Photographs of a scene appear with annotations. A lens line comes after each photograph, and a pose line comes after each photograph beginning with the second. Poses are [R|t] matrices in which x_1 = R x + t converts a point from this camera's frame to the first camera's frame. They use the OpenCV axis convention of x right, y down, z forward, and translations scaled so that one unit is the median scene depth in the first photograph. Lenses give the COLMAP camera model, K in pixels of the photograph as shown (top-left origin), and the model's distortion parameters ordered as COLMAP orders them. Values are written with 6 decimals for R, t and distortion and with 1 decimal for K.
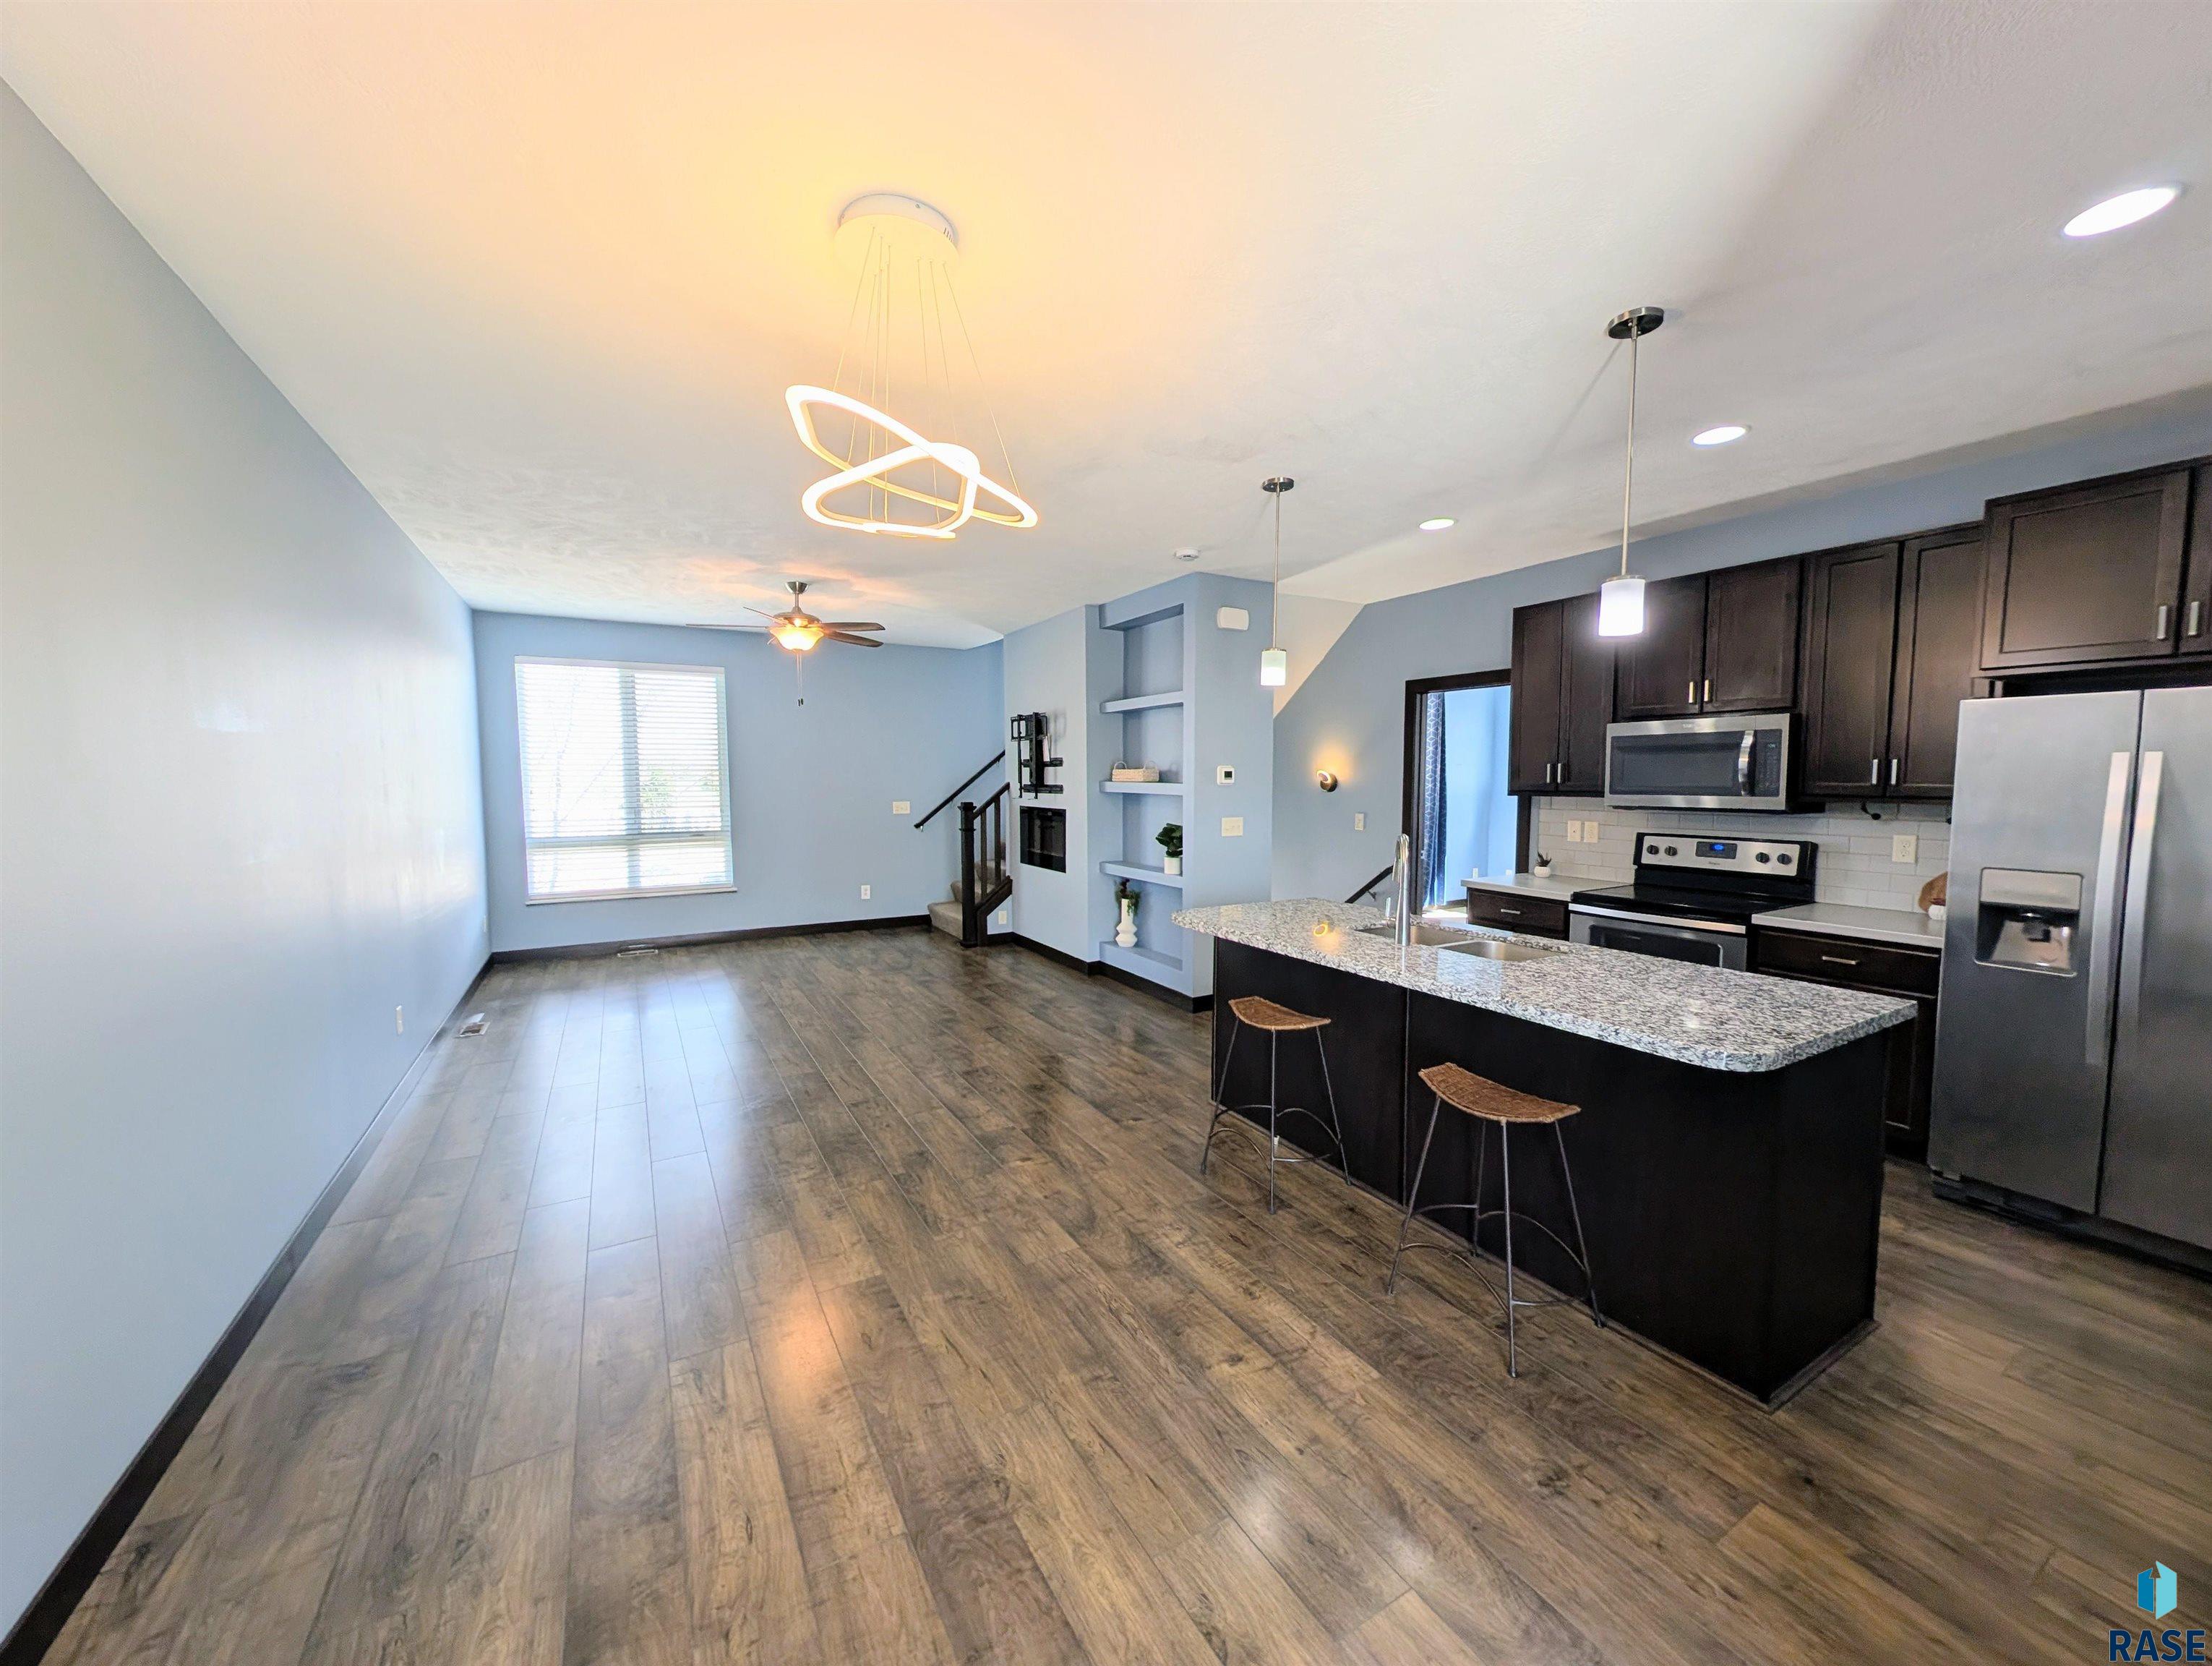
lens RADIAL K [[832.5, 0, 1109.5], [0, 832.5, 832.7], [0, 0, 1]] dist [-0.001729, -0.000394]
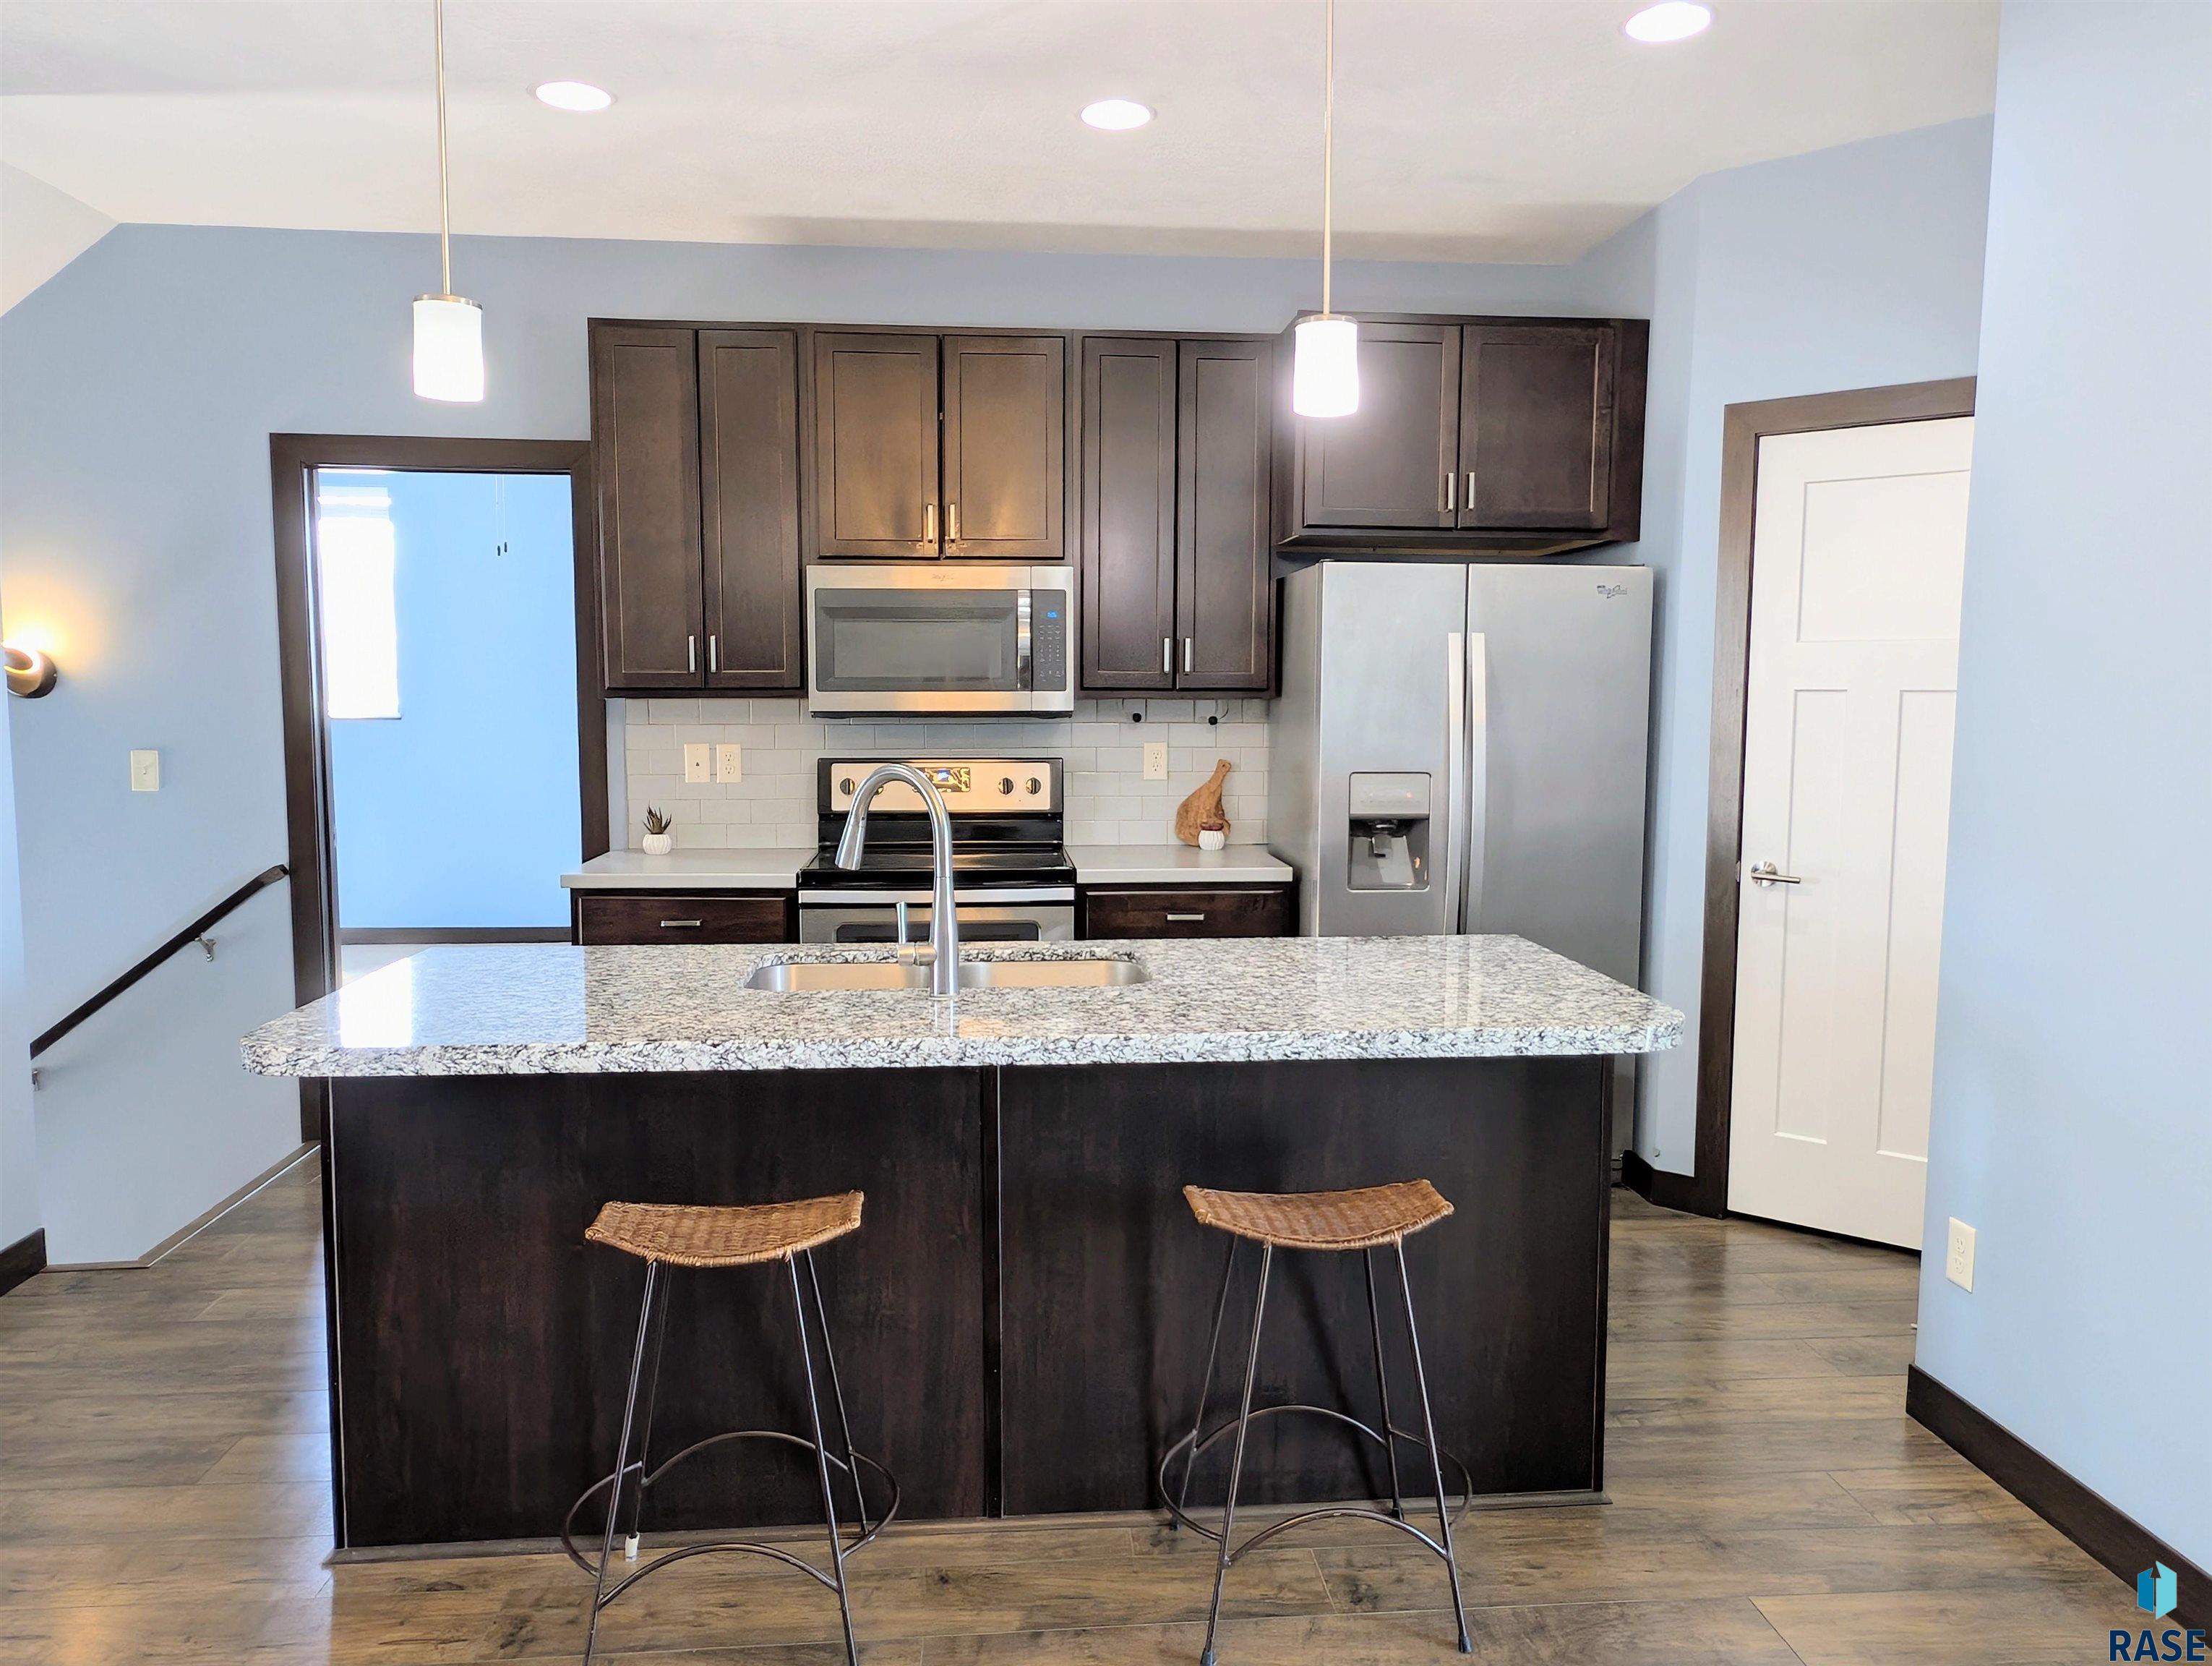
lens RADIAL K [[1598.6, 0, 1134.4], [0, 1598.6, 833.4], [0, 0, 1]] dist [0.005413, 0.003663]
pose [[0.421679, -0.082239, 0.903008, -0.319748], [0.057724, 0.996293, 0.063779, -0.007842], [-0.904906, 0.025231, 0.424863, 0.380223]]
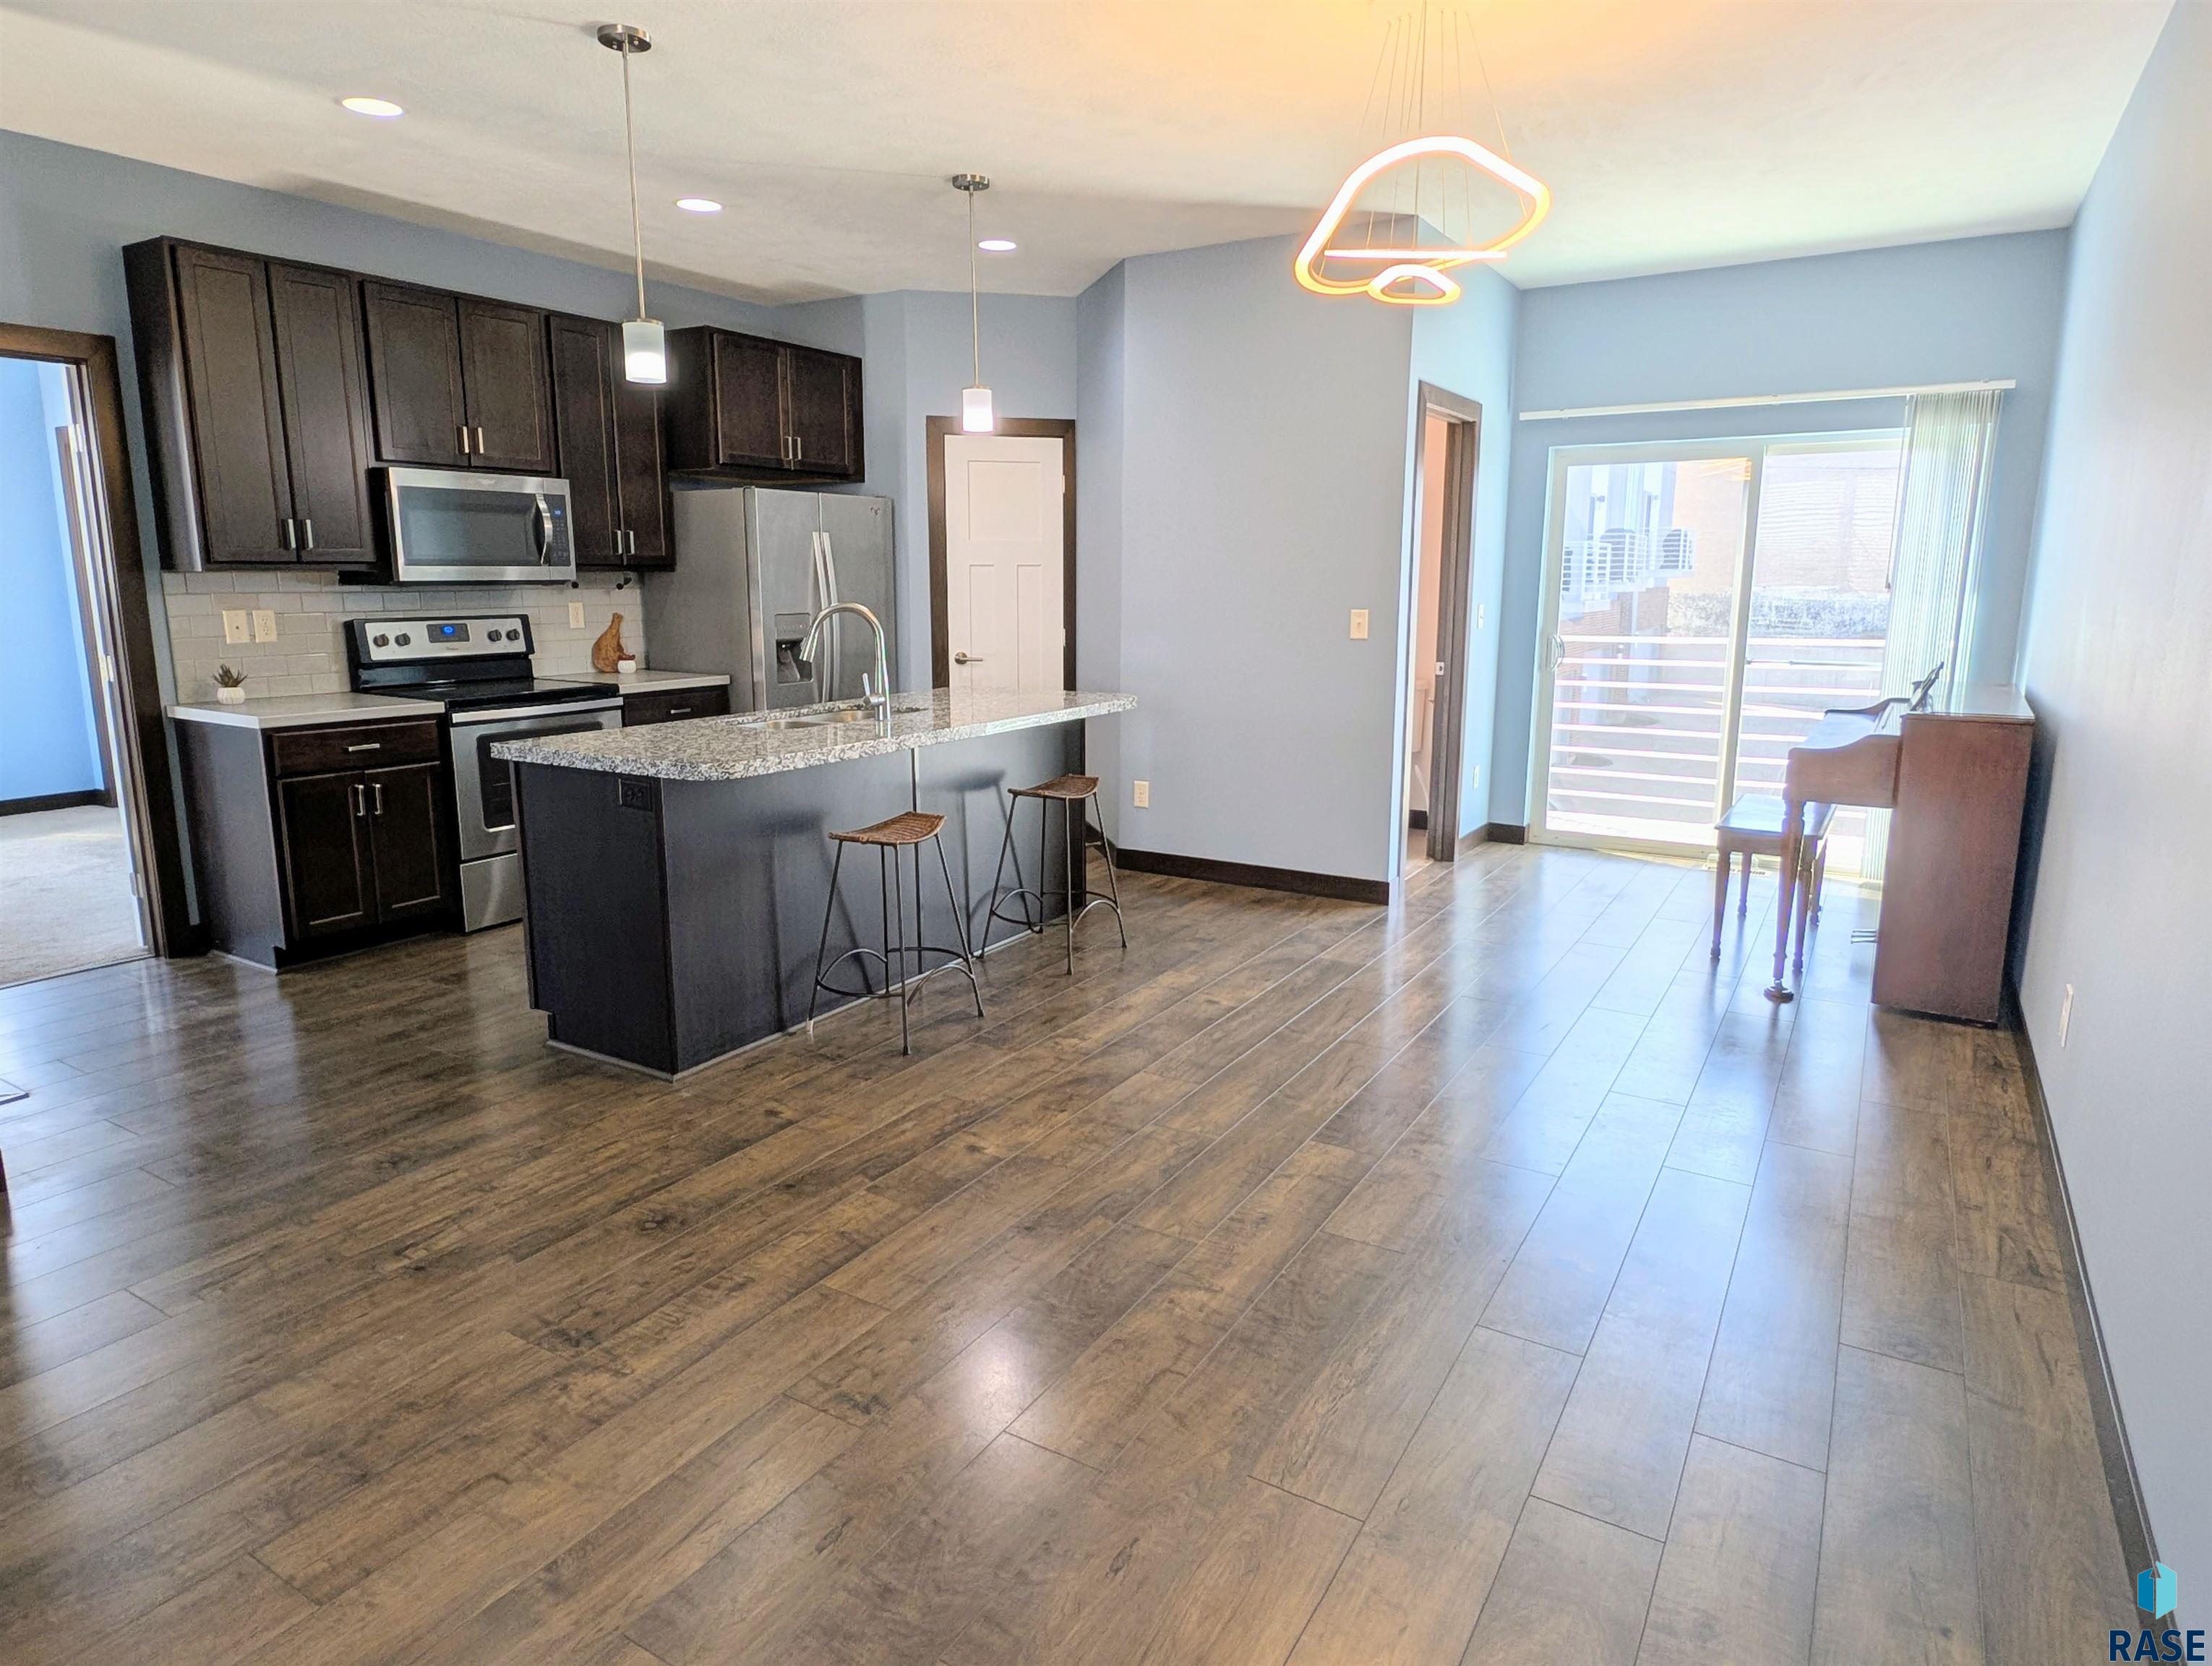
lens RADIAL K [[1281.2, 0, 1121.4], [0, 1281.2, 813.4], [0, 0, 1]] dist [0.001883, -0.001223]
pose [[-0.484011, -0.164987, 0.859367, -0.789288], [0.053935, 0.974573, 0.217482, -0.049270], [-0.873398, 0.151614, -0.462806, 1.096498]]
